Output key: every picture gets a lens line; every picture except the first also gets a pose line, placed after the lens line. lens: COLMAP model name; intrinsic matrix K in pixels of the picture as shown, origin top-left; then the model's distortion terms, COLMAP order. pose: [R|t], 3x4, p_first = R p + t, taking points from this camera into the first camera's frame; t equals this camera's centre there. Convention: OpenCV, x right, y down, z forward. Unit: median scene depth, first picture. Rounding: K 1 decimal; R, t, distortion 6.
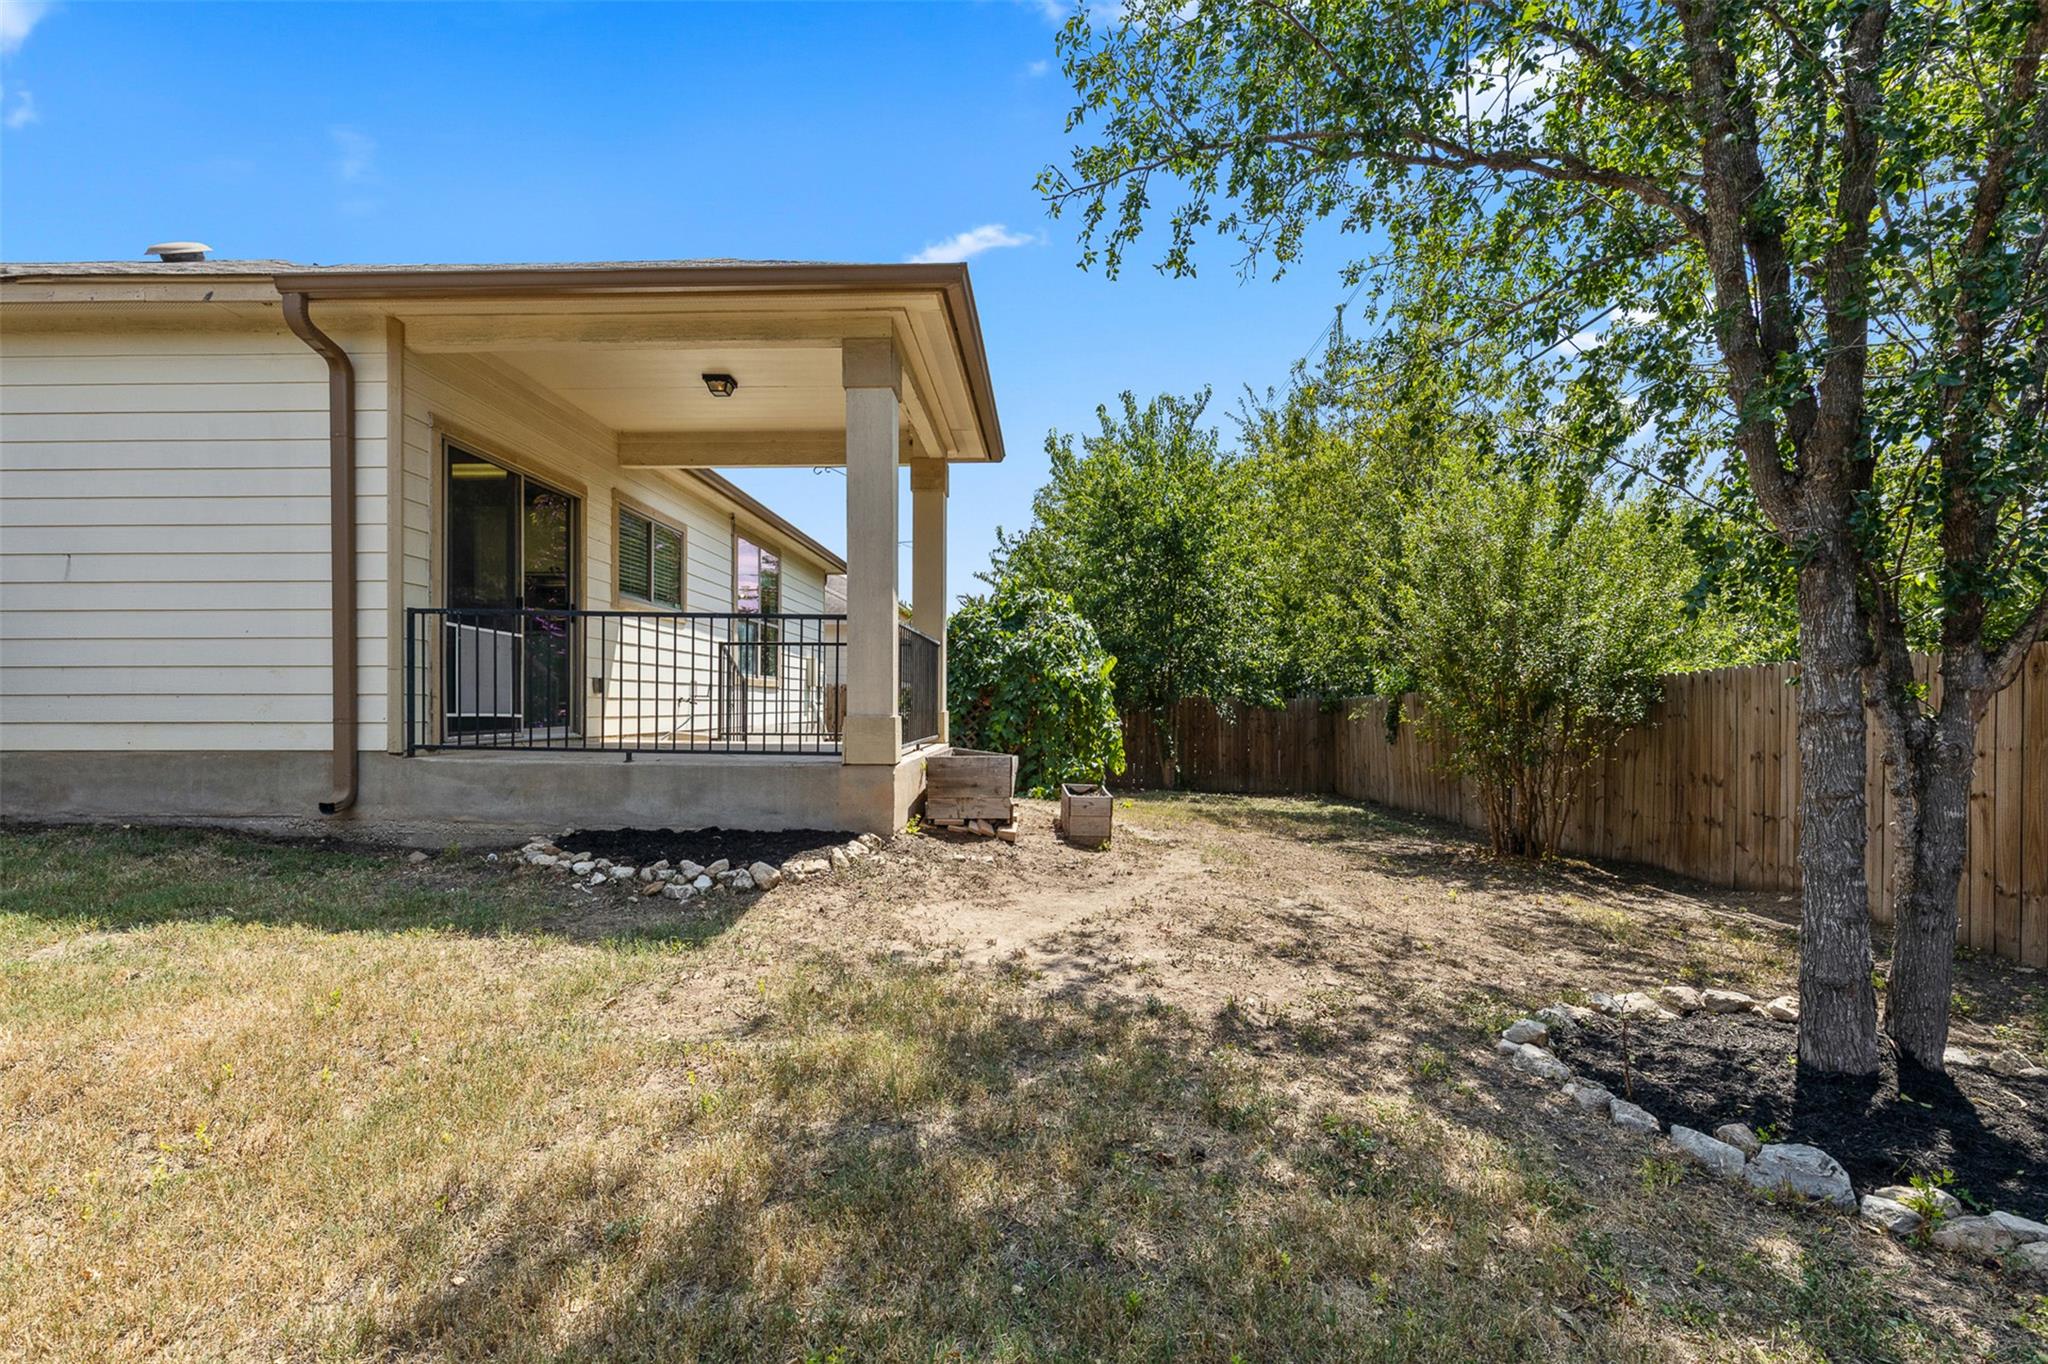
lens RADIAL K [[936.3, 0, 1021.2], [0, 936.3, 699.2], [0, 0, 1]] dist [0.010485, -0.000183]
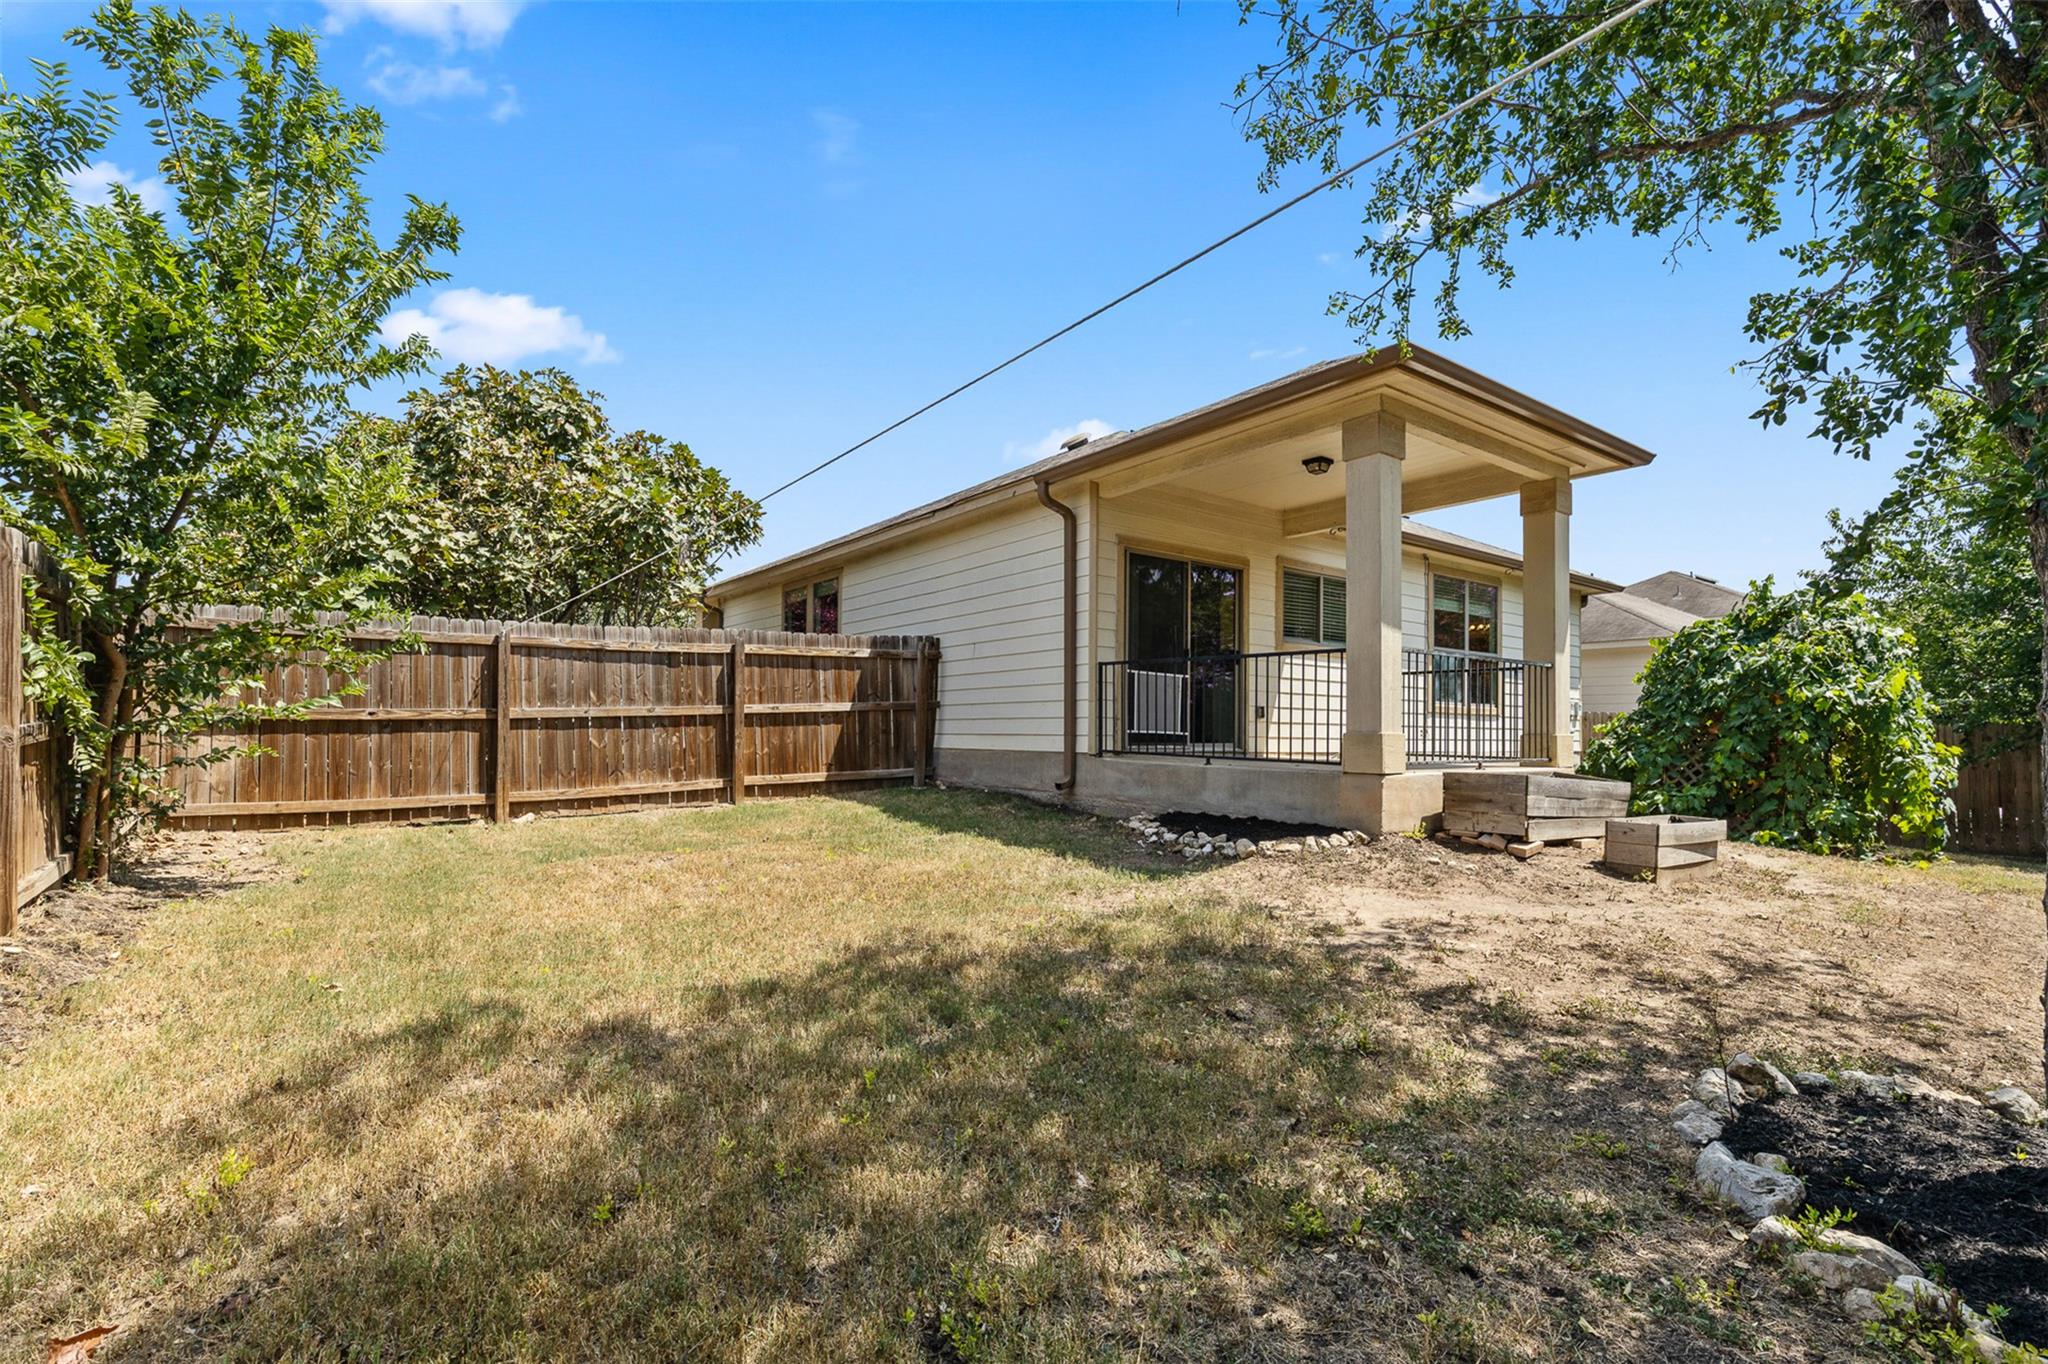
lens RADIAL K [[936.3, 0, 1021.2], [0, 936.3, 699.2], [0, 0, 1]] dist [0.010485, -0.000183]
pose [[0.627902, -0.022198, -0.777975, 0.490989], [-0.006213, 0.999418, -0.033532, 0.018407], [0.778267, 0.025888, 0.627399, -0.081359]]
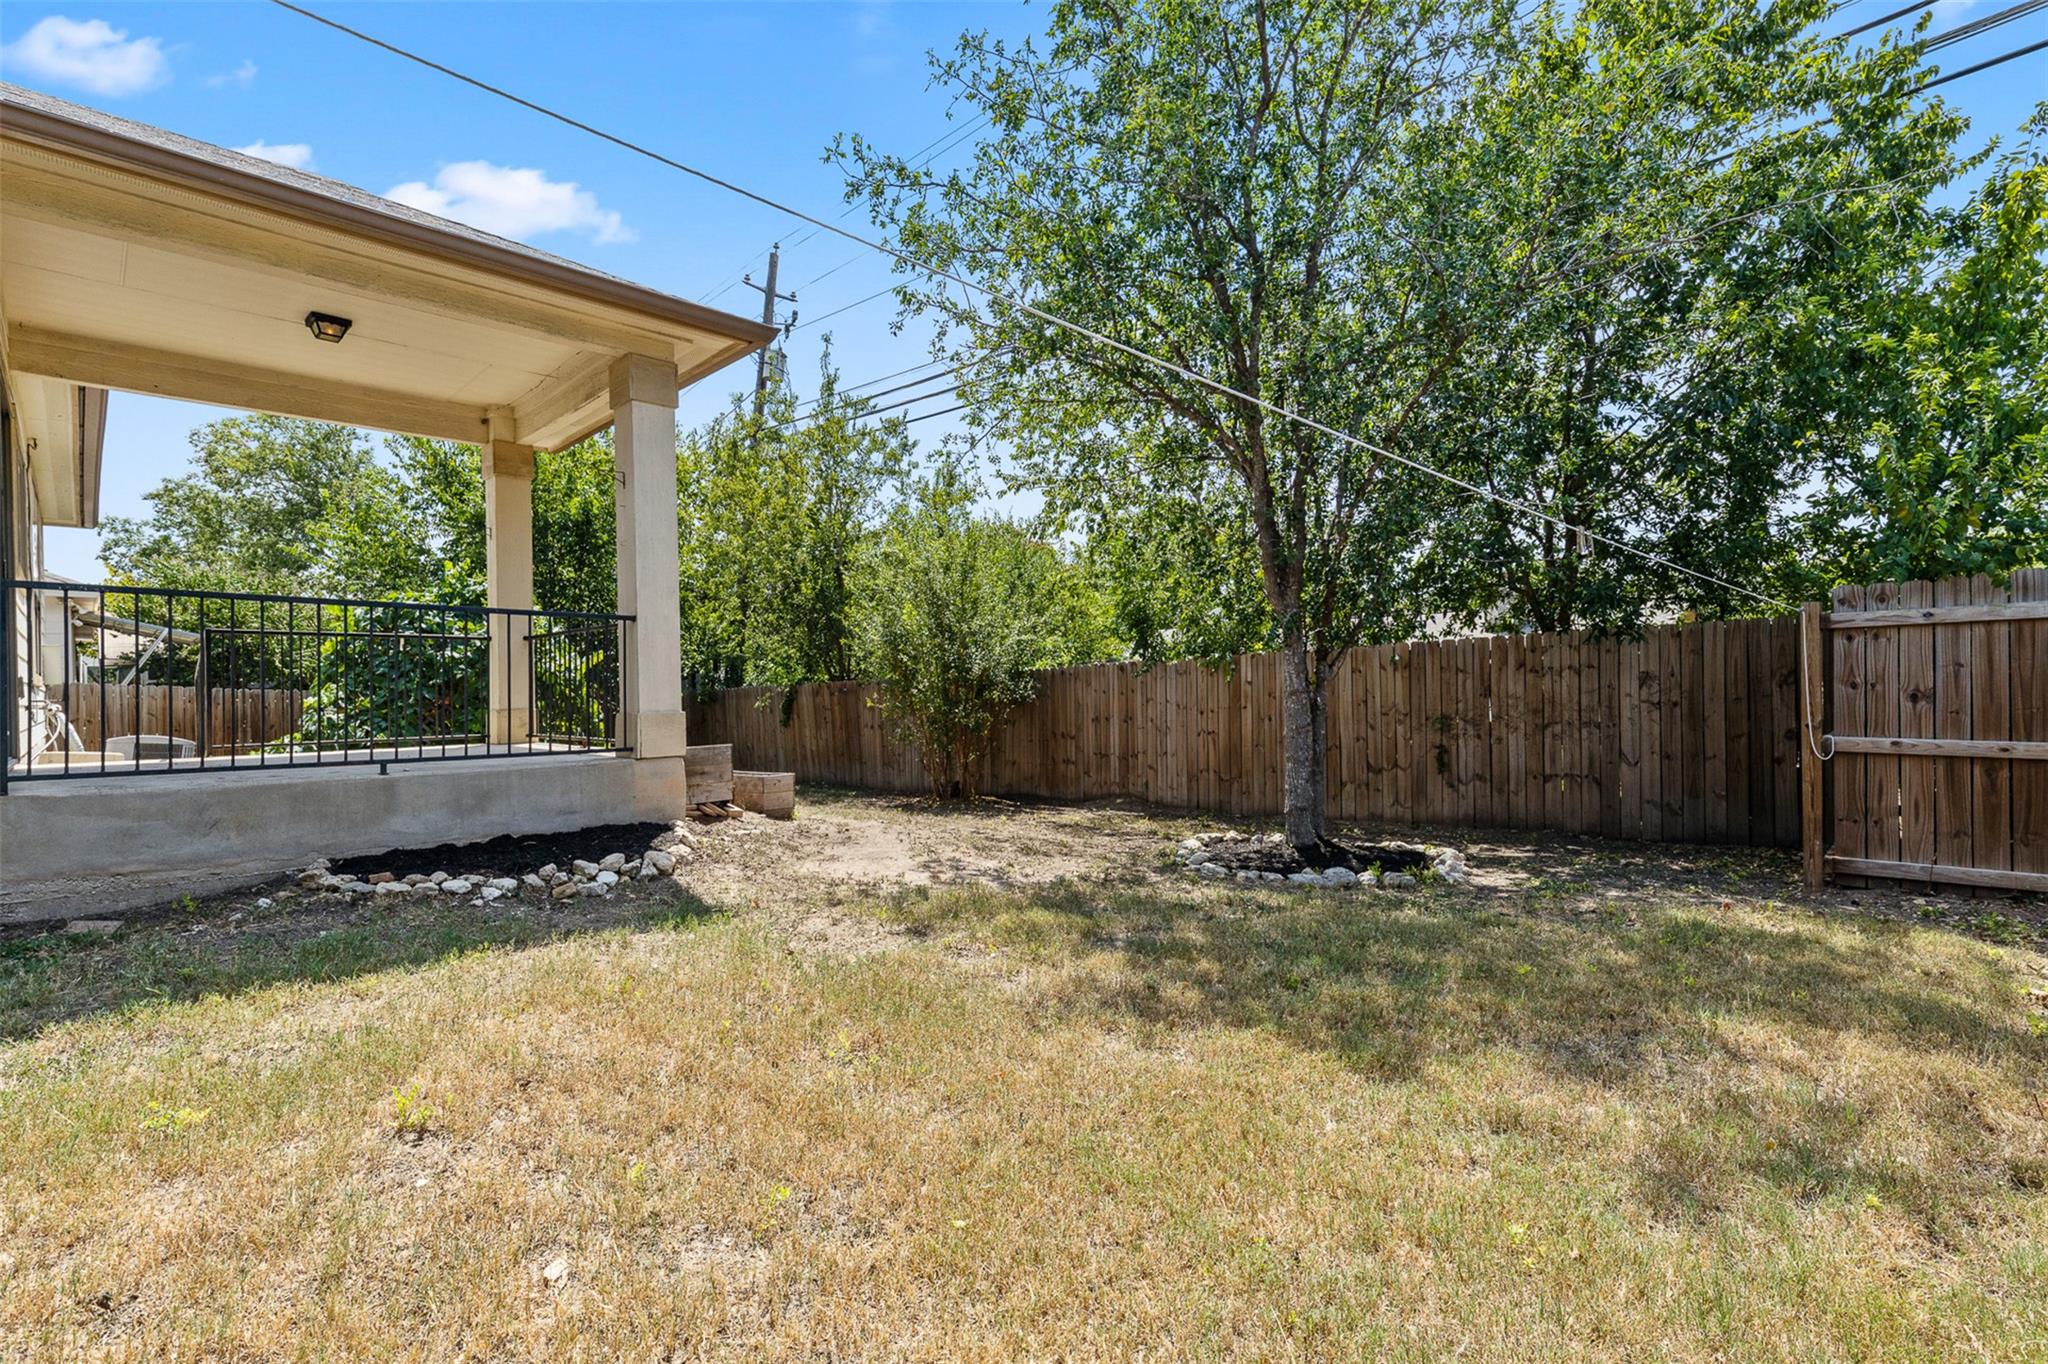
lens RADIAL K [[920.7, 0, 1017.8], [0, 920.7, 686.6], [0, 0, 1]] dist [0.000583, -0.000077]
pose [[0.677074, -0.014636, 0.735769, -0.657963], [0.016764, 0.999850, 0.004463, -0.008699], [-0.735724, 0.009313, 0.677218, -0.011099]]
